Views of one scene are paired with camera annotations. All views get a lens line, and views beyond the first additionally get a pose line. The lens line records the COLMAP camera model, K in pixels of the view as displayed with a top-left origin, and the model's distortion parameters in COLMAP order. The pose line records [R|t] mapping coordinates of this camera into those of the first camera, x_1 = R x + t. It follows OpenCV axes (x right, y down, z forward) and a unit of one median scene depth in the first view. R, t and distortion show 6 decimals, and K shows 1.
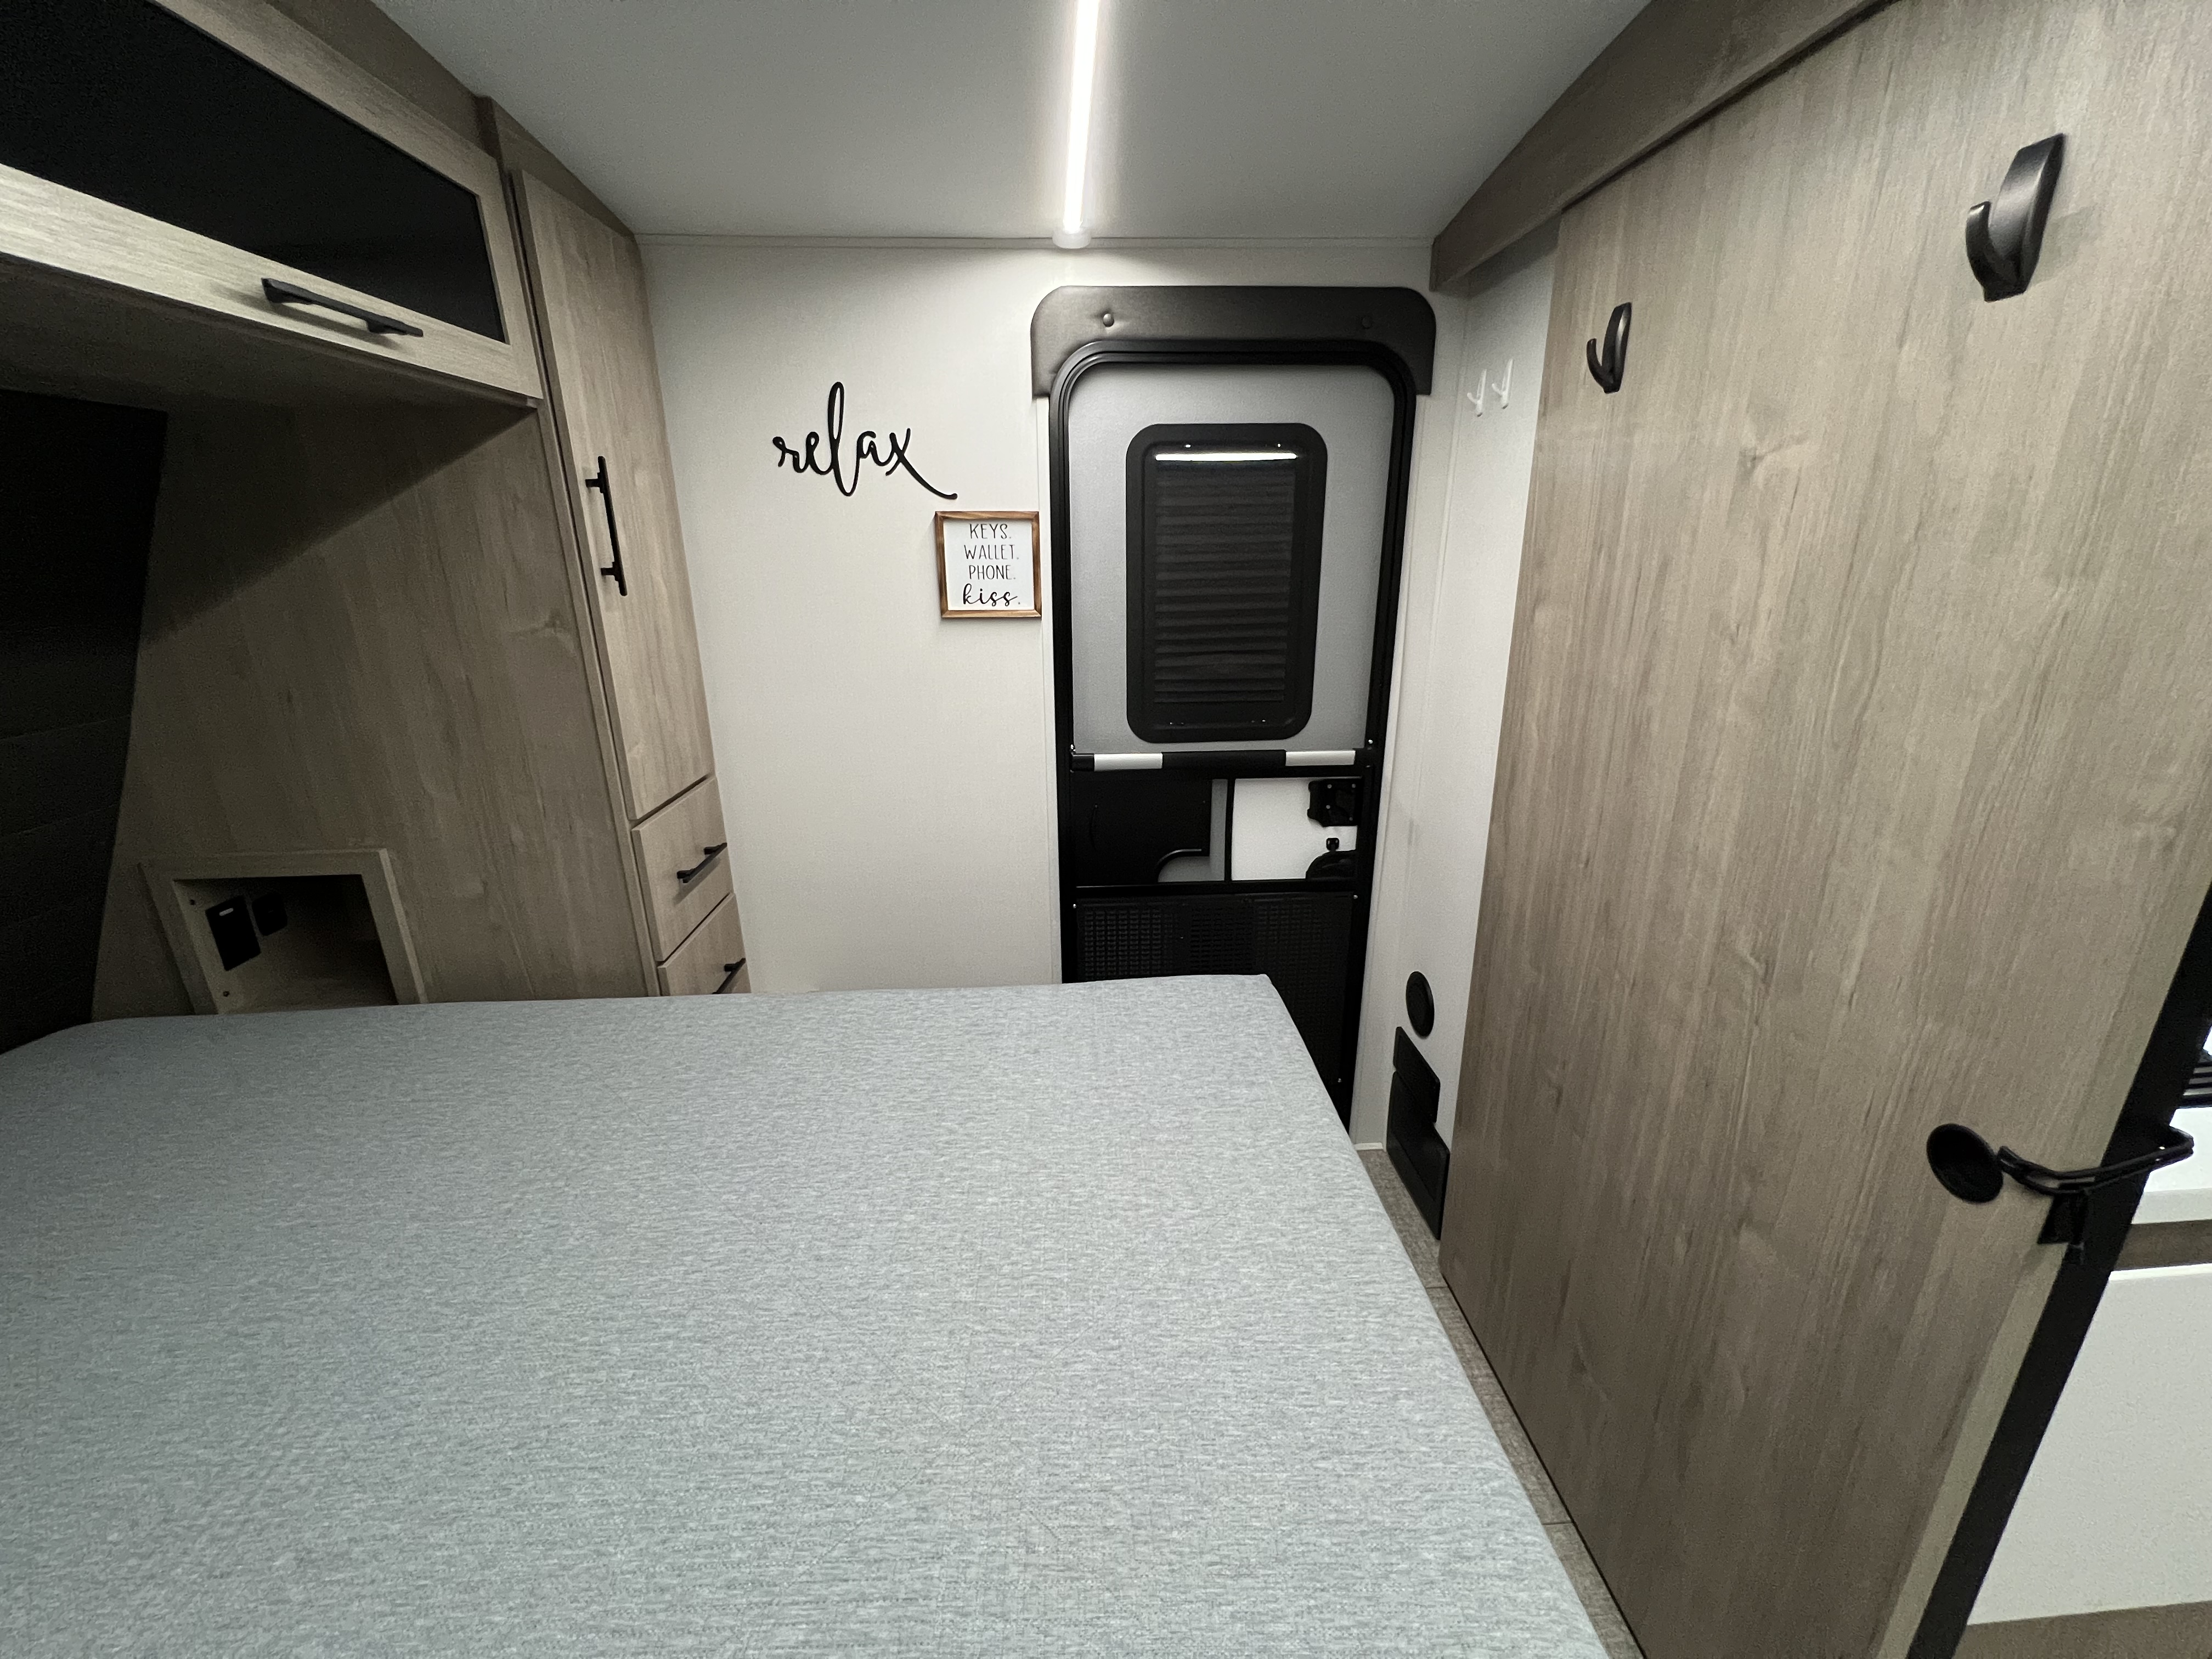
lens RADIAL K [[886.4, 0, 1089.3], [0, 886.4, 826.3], [0, 0, 1]] dist [-0.001709, 0.000402]
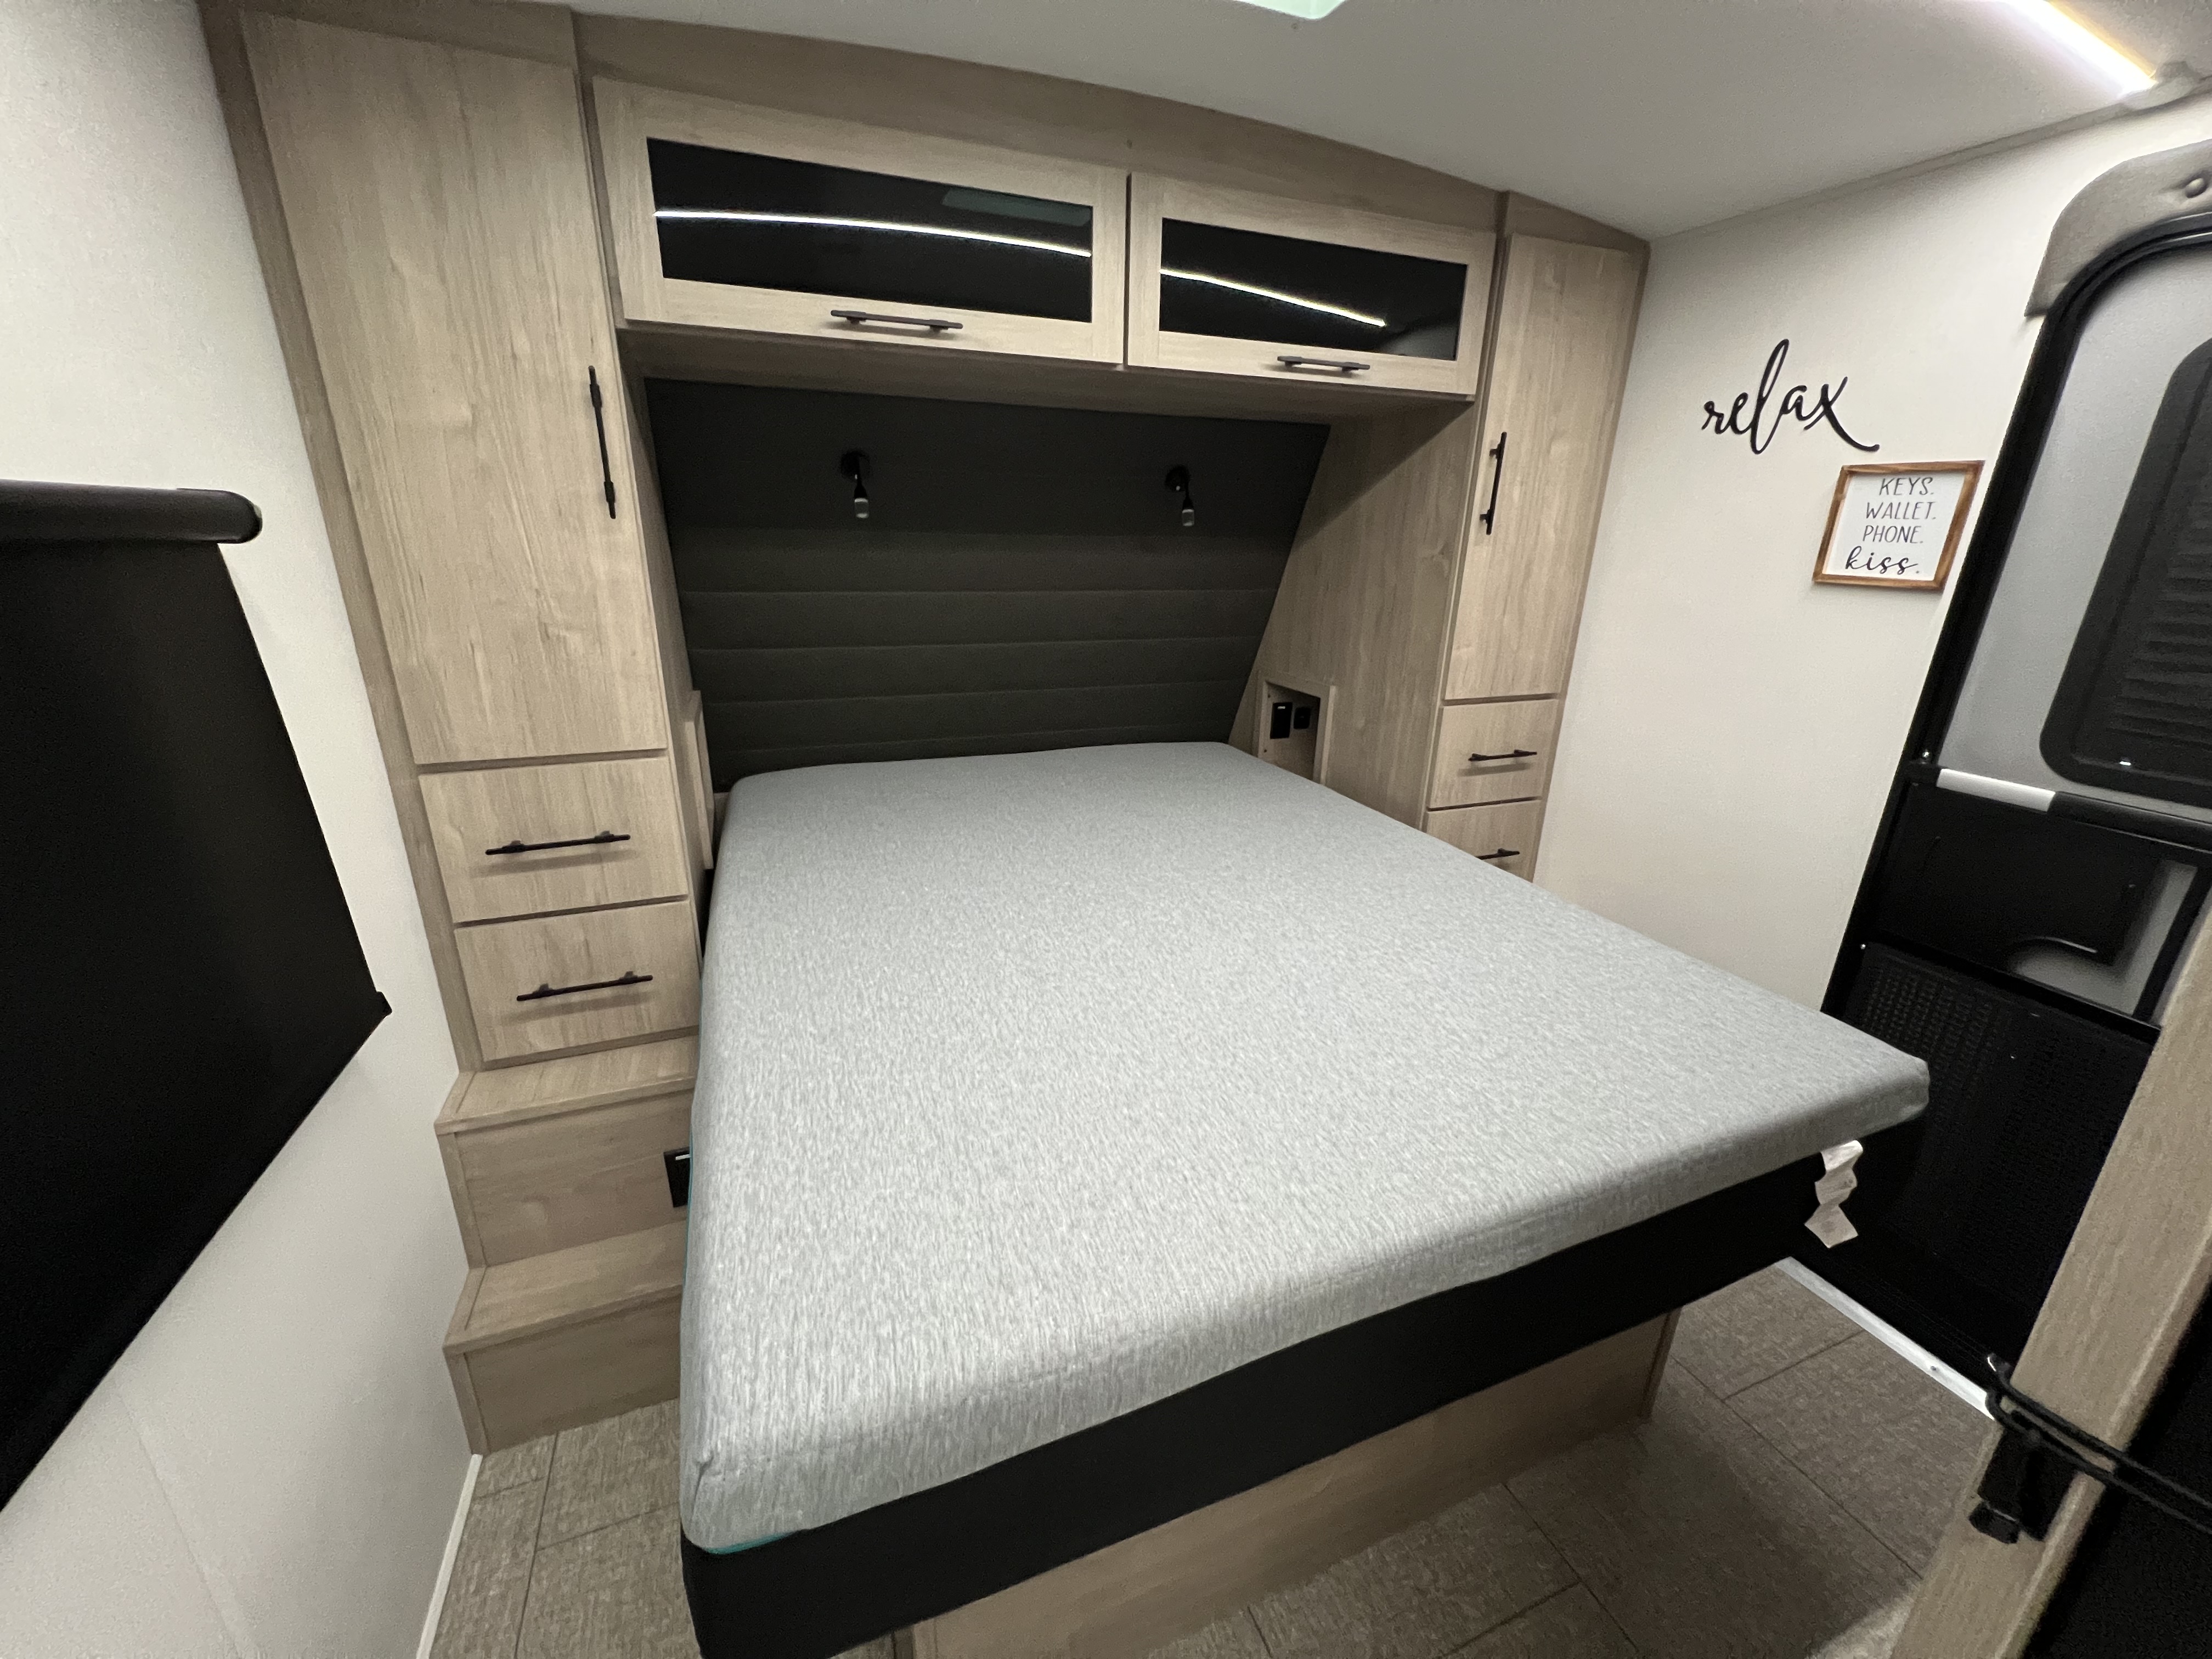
lens RADIAL K [[886.4, 0, 1104.1], [0, 886.4, 827.7], [0, 0, 1]] dist [-0.001709, 0.000402]
pose [[0.314042, 0.323328, -0.892657, 0.553223], [-0.313325, 0.922842, 0.224032, 0.030102], [0.896217, 0.209336, 0.391117, 0.024737]]
